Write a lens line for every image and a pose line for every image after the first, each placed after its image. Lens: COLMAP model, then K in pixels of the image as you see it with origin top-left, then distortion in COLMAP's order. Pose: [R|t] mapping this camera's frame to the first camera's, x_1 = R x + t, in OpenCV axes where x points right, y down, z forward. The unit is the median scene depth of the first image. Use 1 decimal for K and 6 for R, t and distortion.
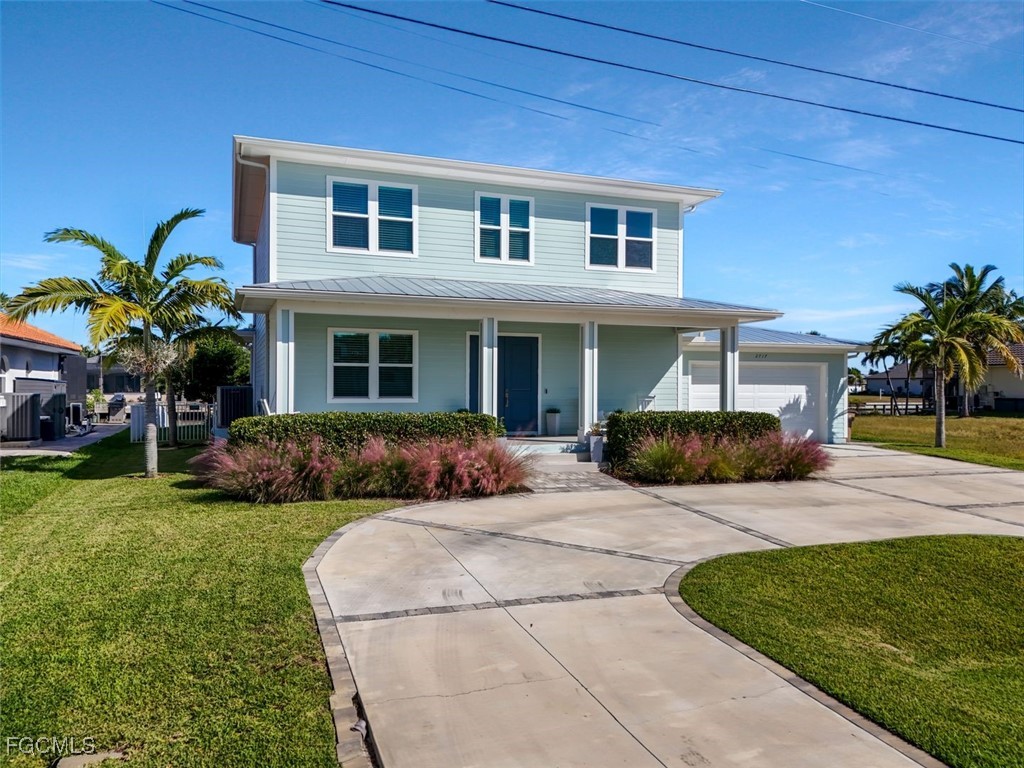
lens RADIAL K [[732.8, 0, 512.0], [0, 732.8, 384.0], [0, 0, 1]] dist [0.009908, -0.001916]
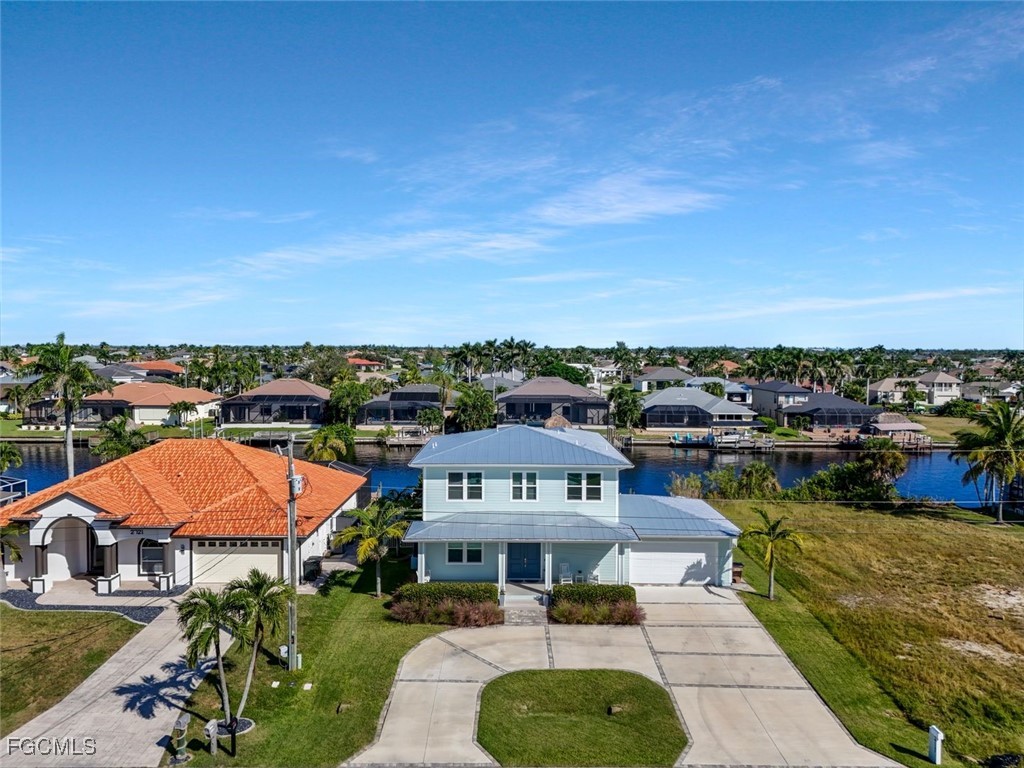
lens RADIAL K [[732.8, 0, 512.0], [0, 732.8, 384.0], [0, 0, 1]] dist [0.009908, -0.001916]
pose [[0.936316, 0.010422, -0.351005, 0.727211], [0.005362, 0.999019, 0.043968, -0.619202], [0.351118, -0.043050, 0.935341, -1.051065]]
